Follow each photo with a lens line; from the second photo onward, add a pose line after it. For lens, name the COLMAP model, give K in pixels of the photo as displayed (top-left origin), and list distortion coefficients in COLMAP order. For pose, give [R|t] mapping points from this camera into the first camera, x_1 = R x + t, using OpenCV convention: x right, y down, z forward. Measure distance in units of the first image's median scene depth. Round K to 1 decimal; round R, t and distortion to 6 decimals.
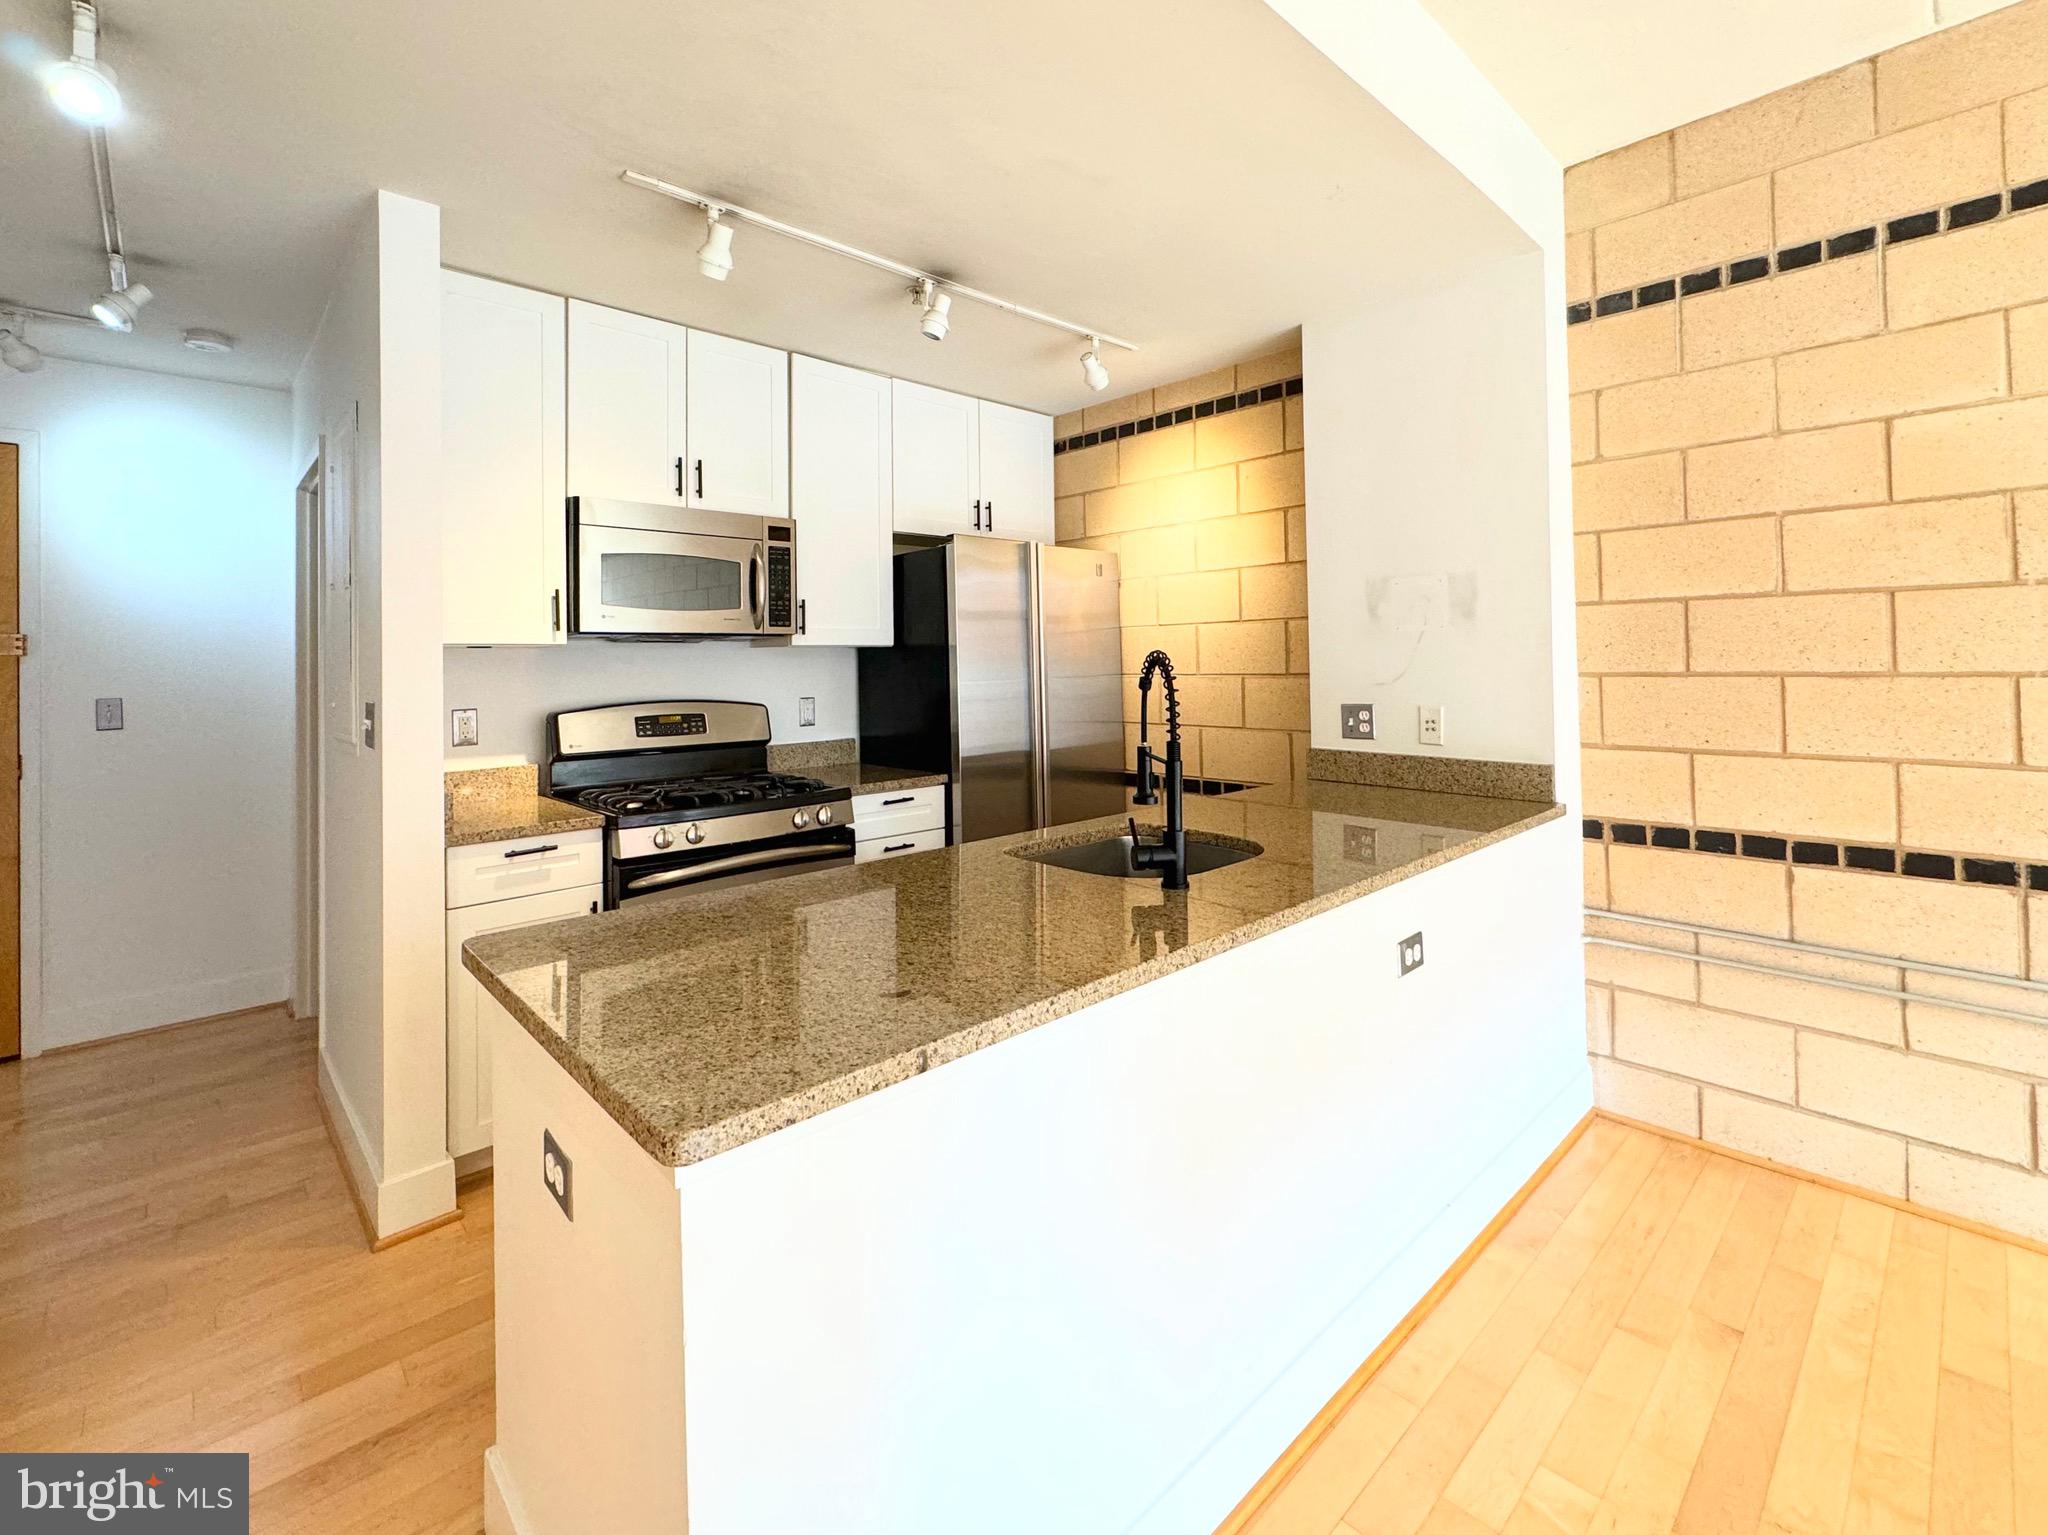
lens RADIAL K [[887.1, 0, 1043.6], [0, 887.1, 646.0], [0, 0, 1]] dist [0.001890, -0.000244]
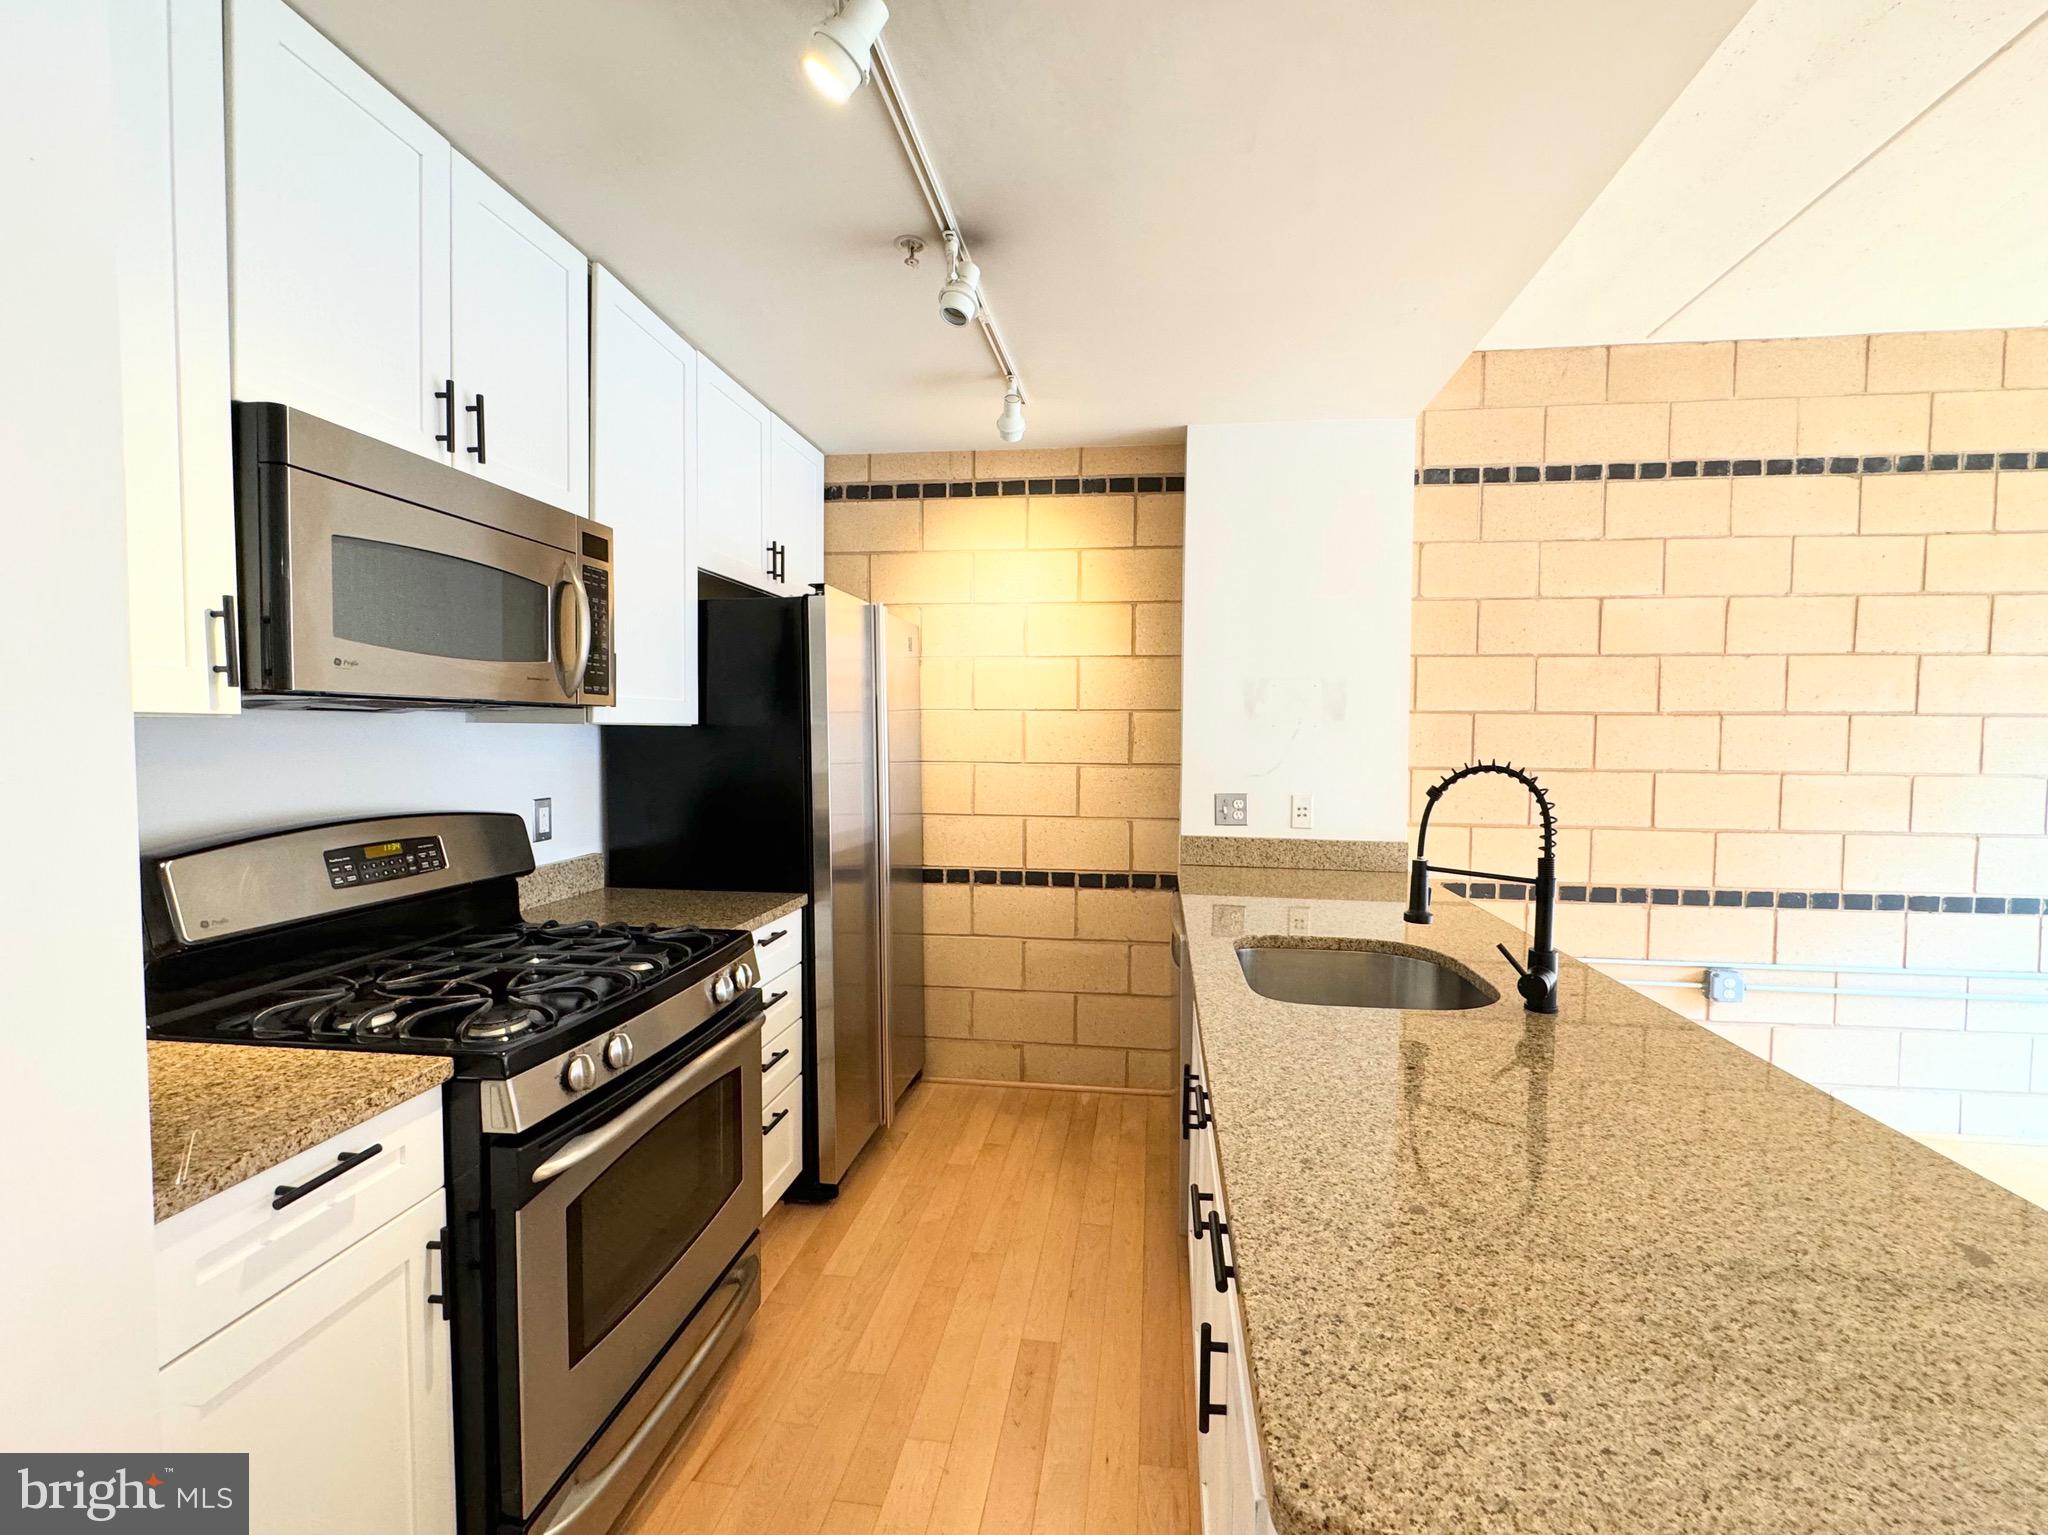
lens RADIAL K [[809.3, 0, 1027.2], [0, 809.3, 761.3], [0, 0, 1]] dist [-0.005958, 0.000532]
pose [[0.780115, -0.001558, 0.625635, -0.439472], [-0.030279, 0.998731, 0.040242, -0.006291], [-0.624903, -0.050337, 0.779078, 0.367859]]
